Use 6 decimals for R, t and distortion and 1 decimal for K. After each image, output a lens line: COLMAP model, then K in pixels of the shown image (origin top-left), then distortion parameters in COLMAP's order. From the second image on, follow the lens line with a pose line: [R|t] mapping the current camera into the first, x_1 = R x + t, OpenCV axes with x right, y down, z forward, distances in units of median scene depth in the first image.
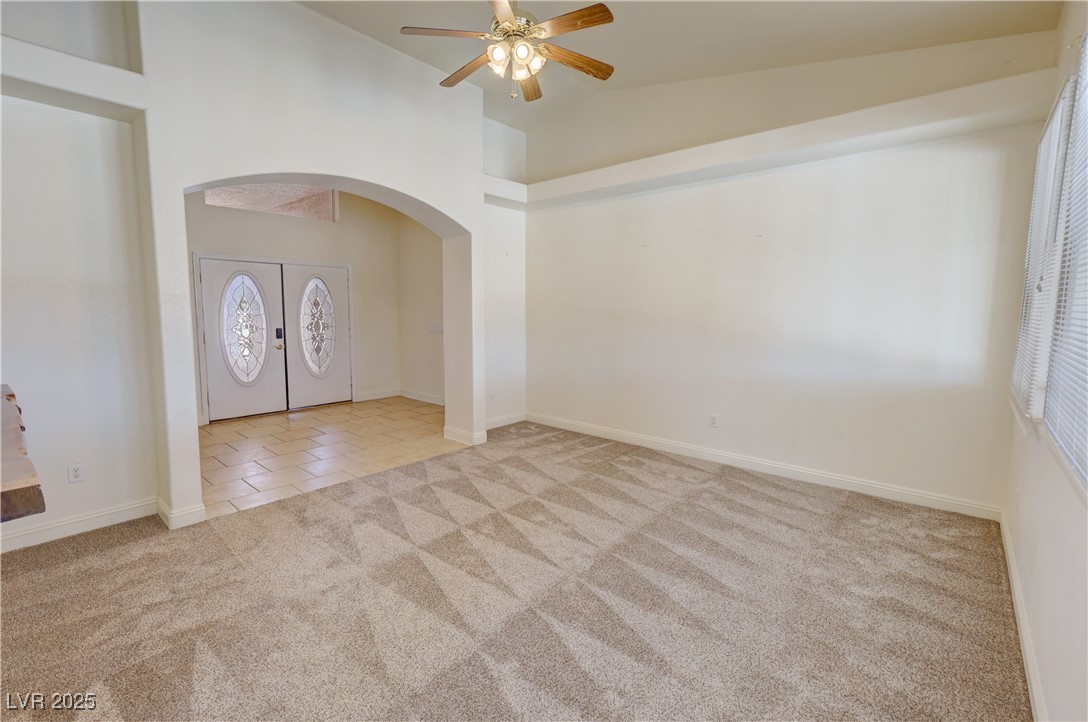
lens RADIAL K [[476.2, 0, 550.0], [0, 476.2, 360.6], [0, 0, 1]] dist [0.004448, 0.000766]
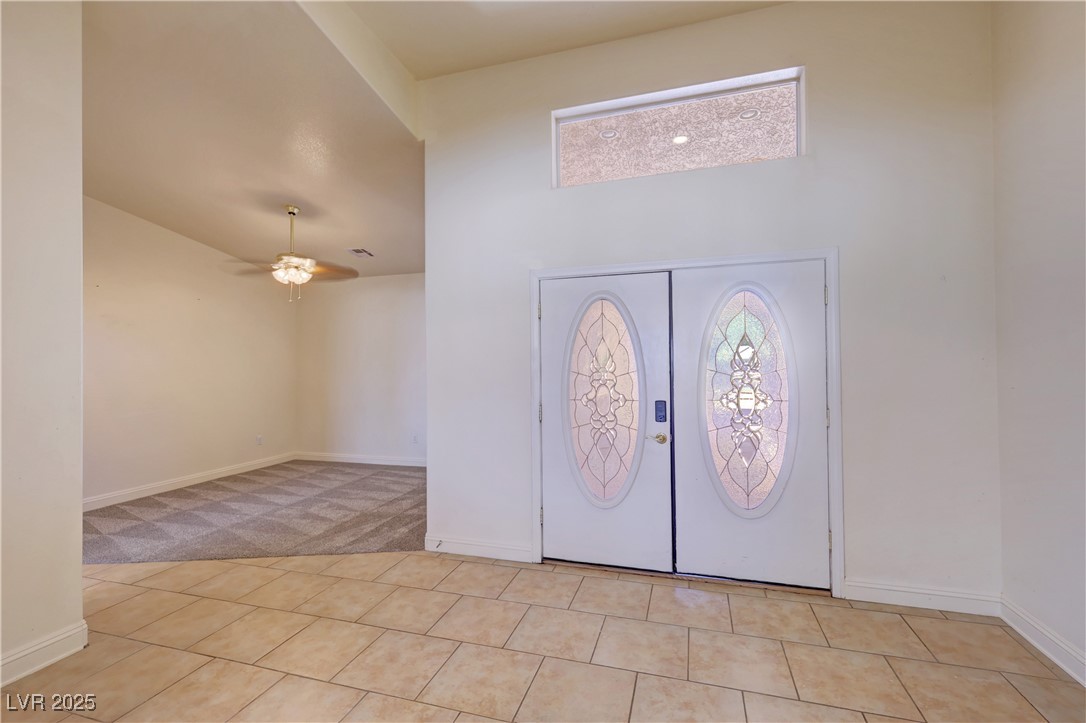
lens RADIAL K [[475.3, 0, 541.1], [0, 475.3, 360.9], [0, 0, 1]] dist [0.004448, 0.000766]
pose [[0.394219, -0.023029, -0.918728, -0.266136], [-0.084322, 0.994563, -0.061112, -0.108995], [0.915140, 0.101561, 0.390134, 1.110580]]
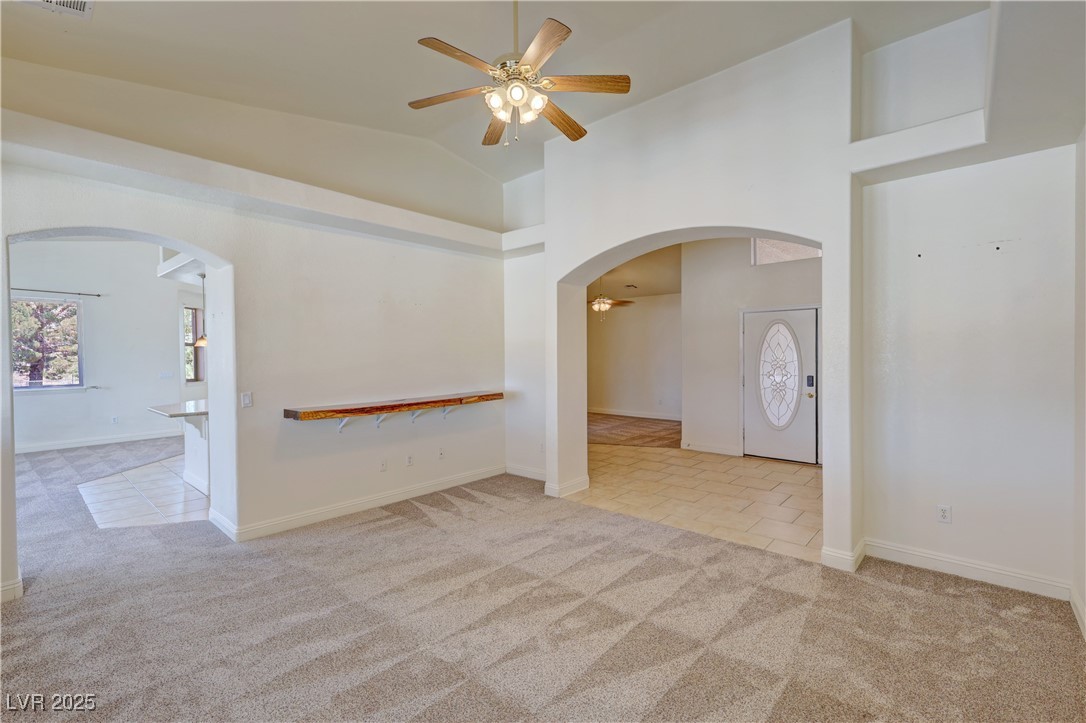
lens RADIAL K [[475.3, 0, 544.0], [0, 475.3, 361.2], [0, 0, 1]] dist [0.004448, 0.000766]
pose [[-0.023229, 0.004575, -0.999720, 0.631077], [-0.100929, 0.994870, 0.006898, -0.078907], [0.994622, 0.101061, -0.022648, 0.786495]]
